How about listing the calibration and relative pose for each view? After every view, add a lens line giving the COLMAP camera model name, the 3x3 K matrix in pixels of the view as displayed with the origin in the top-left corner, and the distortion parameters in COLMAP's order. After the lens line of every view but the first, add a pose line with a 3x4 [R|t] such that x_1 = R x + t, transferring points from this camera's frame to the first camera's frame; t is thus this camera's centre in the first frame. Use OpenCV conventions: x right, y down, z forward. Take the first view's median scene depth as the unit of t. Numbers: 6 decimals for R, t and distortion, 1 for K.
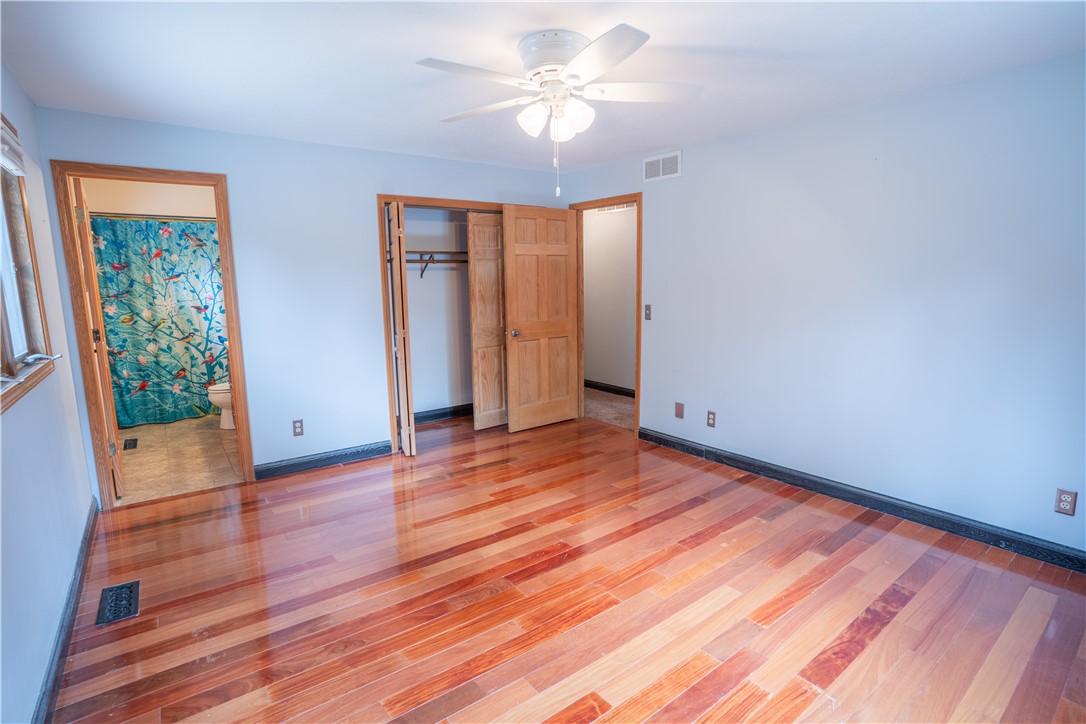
lens RADIAL K [[531.9, 0, 544.6], [0, 531.9, 358.6], [0, 0, 1]] dist [-0.079698, 0.037809]
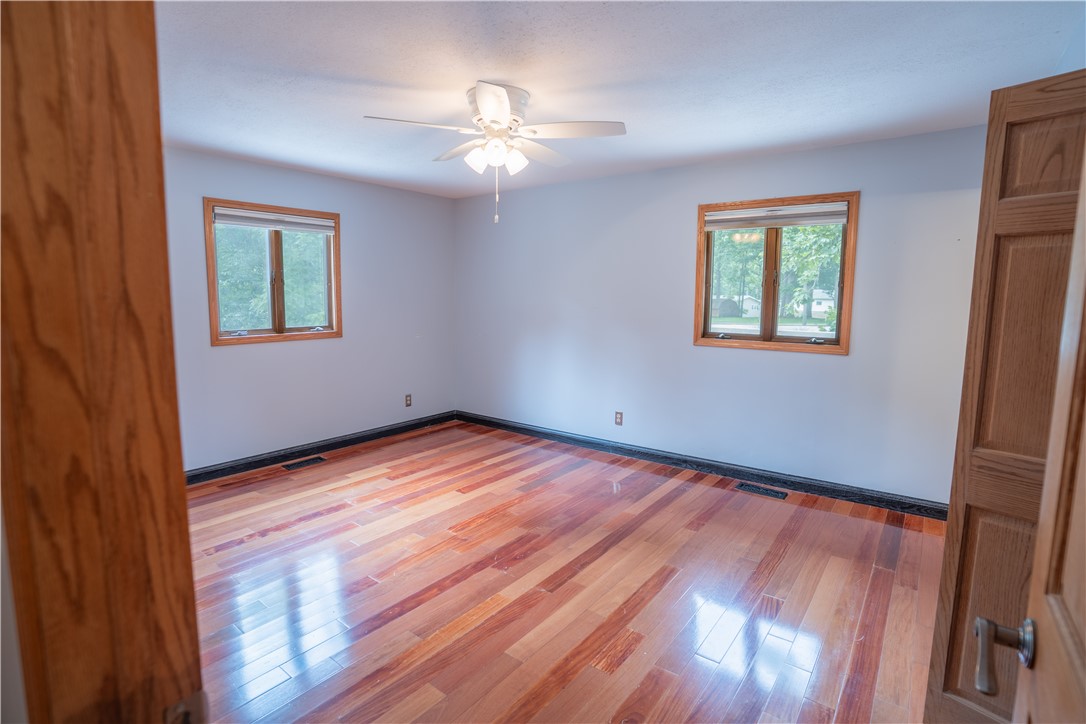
lens RADIAL K [[531.9, 0, 544.6], [0, 531.9, 358.6], [0, 0, 1]] dist [-0.079698, 0.037809]
pose [[-0.964397, 0.034140, -0.262247, 0.241161], [-0.036802, 0.964659, 0.260918, -0.327925], [0.261887, 0.261280, -0.929058, 2.200820]]
